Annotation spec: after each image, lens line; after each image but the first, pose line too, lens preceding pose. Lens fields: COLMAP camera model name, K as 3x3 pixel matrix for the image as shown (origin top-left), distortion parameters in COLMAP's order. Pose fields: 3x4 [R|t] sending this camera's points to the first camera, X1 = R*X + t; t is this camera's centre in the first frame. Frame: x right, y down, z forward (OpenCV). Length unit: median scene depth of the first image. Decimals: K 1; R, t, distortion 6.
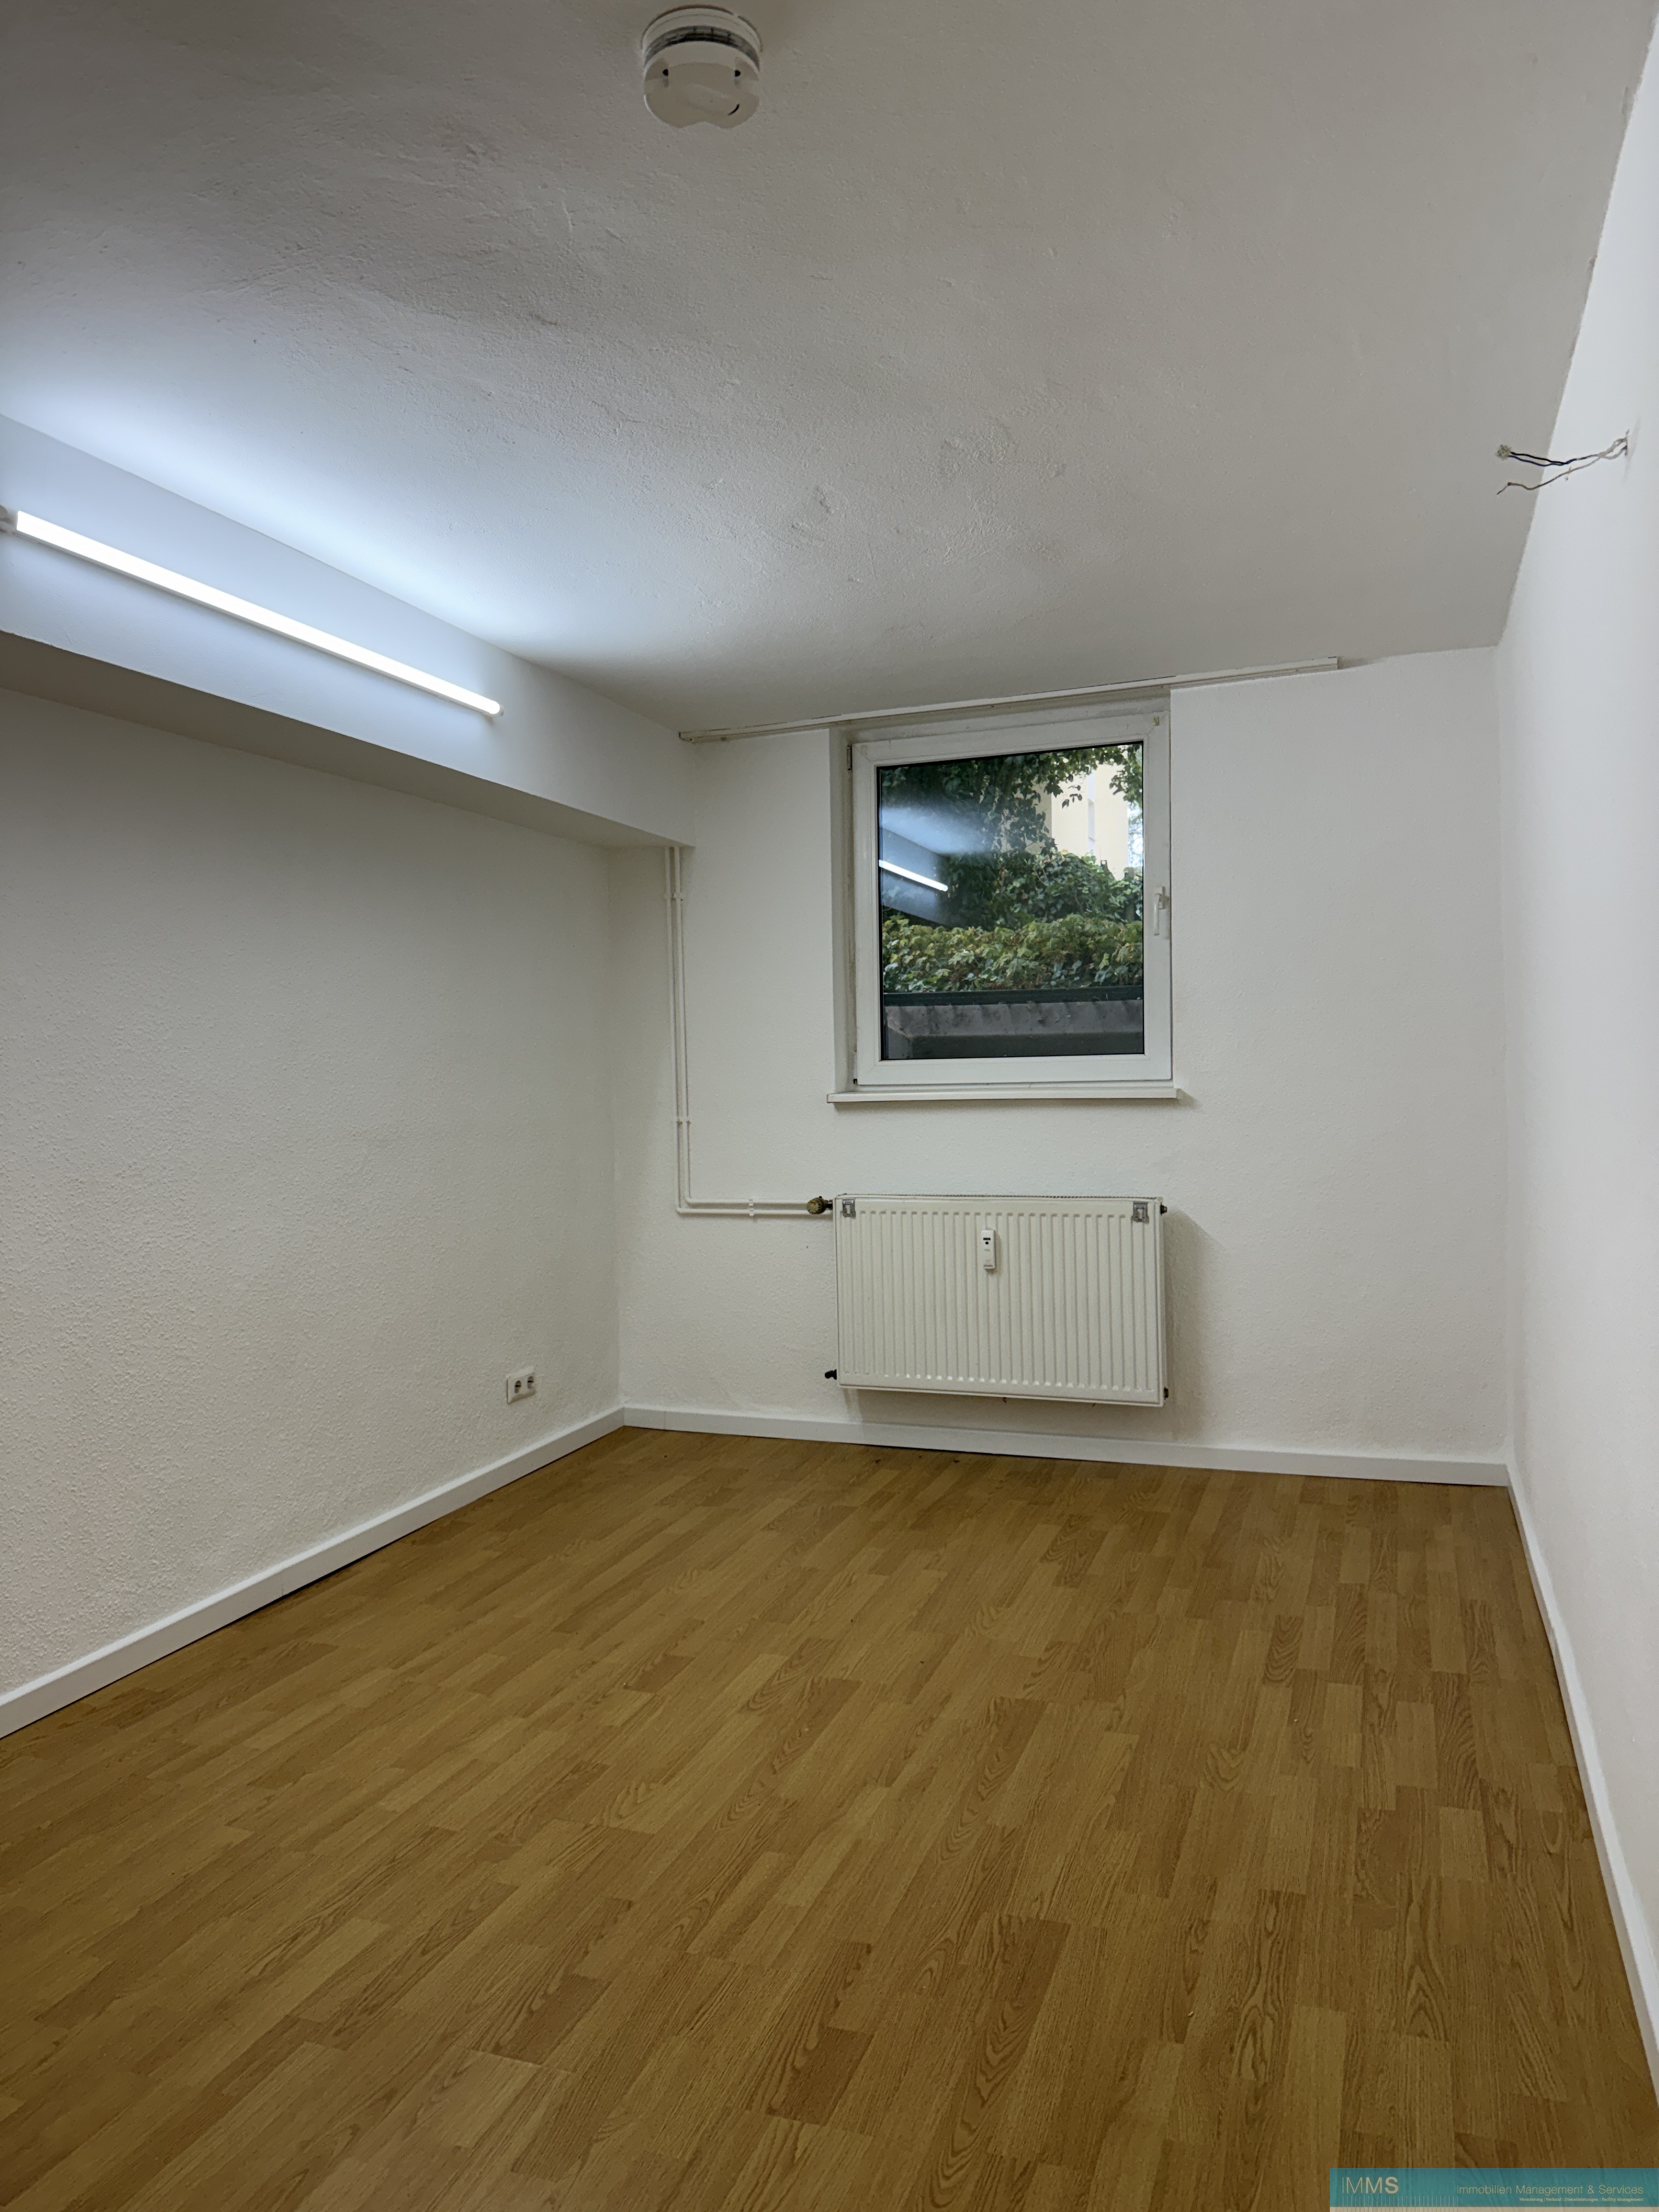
lens RADIAL K [[1550.7, 0, 823.5], [0, 1550.7, 1104.3], [0, 0, 1]] dist [0.067444, -0.002221]
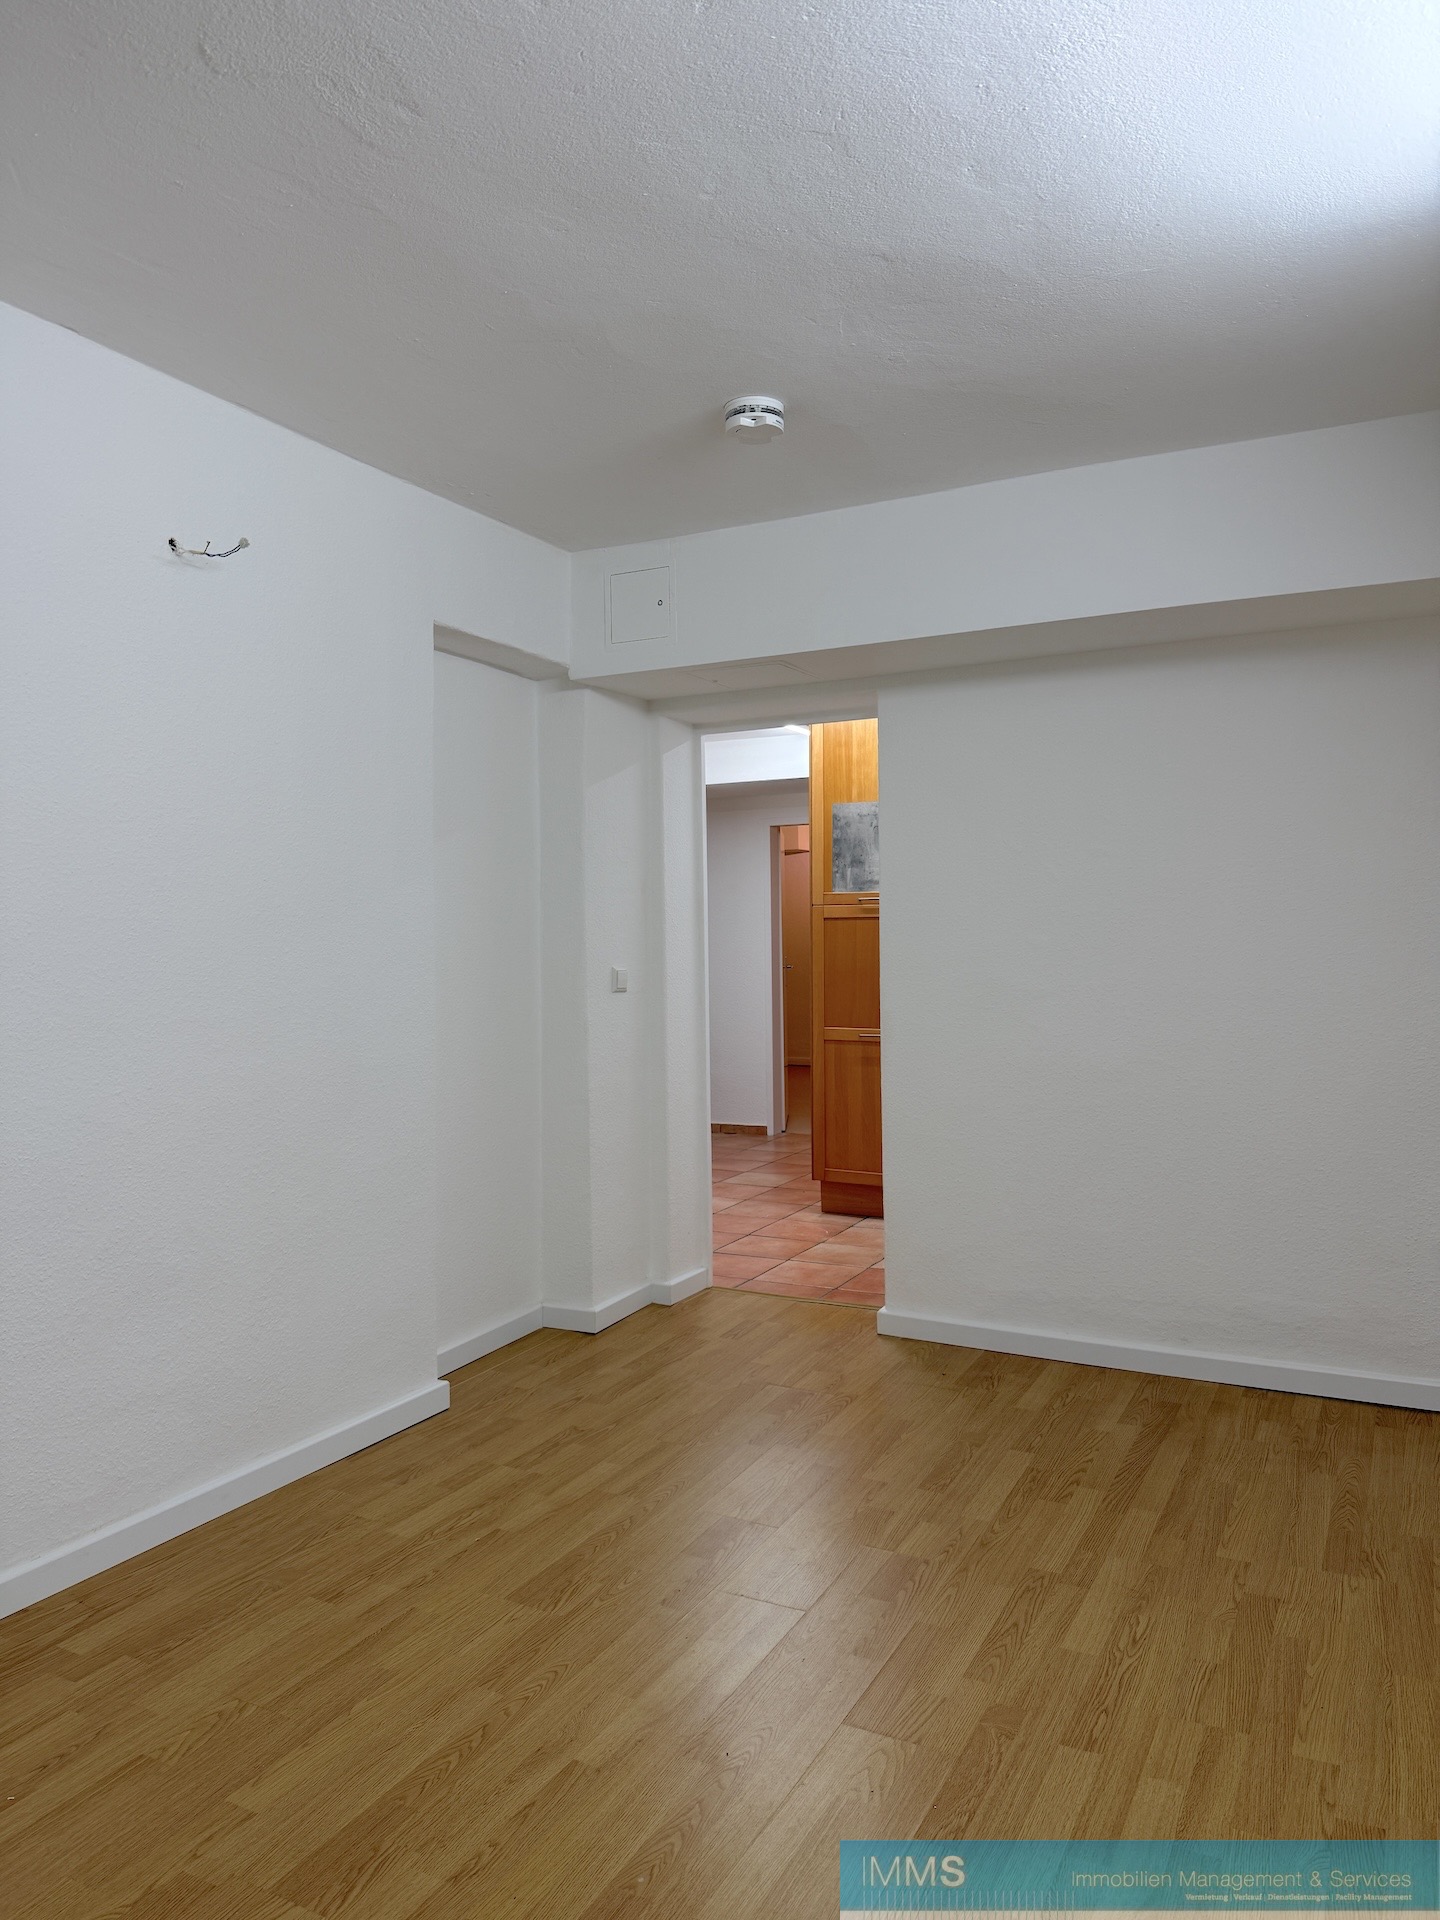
lens RADIAL K [[1346.0, 0, 719.2], [0, 1346.0, 954.8], [0, 0, 1]] dist [0.067444, -0.002221]
pose [[-0.990611, 0.031345, 0.133071, -0.176985], [0.036033, 0.998807, 0.032969, -0.030991], [-0.131879, 0.037455, -0.990558, 2.022930]]
